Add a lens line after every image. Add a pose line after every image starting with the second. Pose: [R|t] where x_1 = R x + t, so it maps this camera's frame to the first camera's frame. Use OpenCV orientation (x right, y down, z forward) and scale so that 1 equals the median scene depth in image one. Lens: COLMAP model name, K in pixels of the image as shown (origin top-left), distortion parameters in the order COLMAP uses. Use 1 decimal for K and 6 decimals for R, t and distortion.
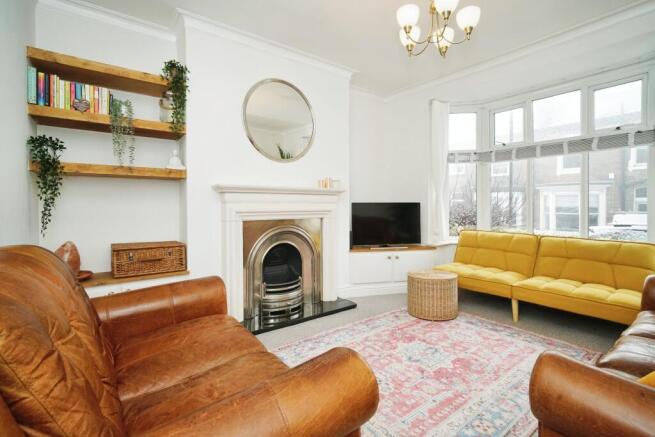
lens RADIAL K [[306.6, 0, 327.8], [0, 306.6, 211.9], [0, 0, 1]] dist [-0.010793, 0.004279]
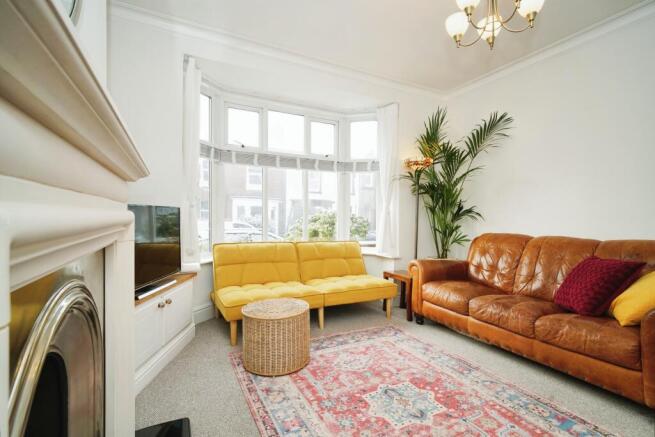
lens RADIAL K [[306.6, 0, 327.1], [0, 306.6, 221.6], [0, 0, 1]] dist [-0.010793, 0.004279]
pose [[0.178130, -0.017021, 0.983860, -0.406943], [0.007223, 0.999846, 0.015990, -0.013648], [-0.983980, 0.004258, 0.178226, 0.866425]]
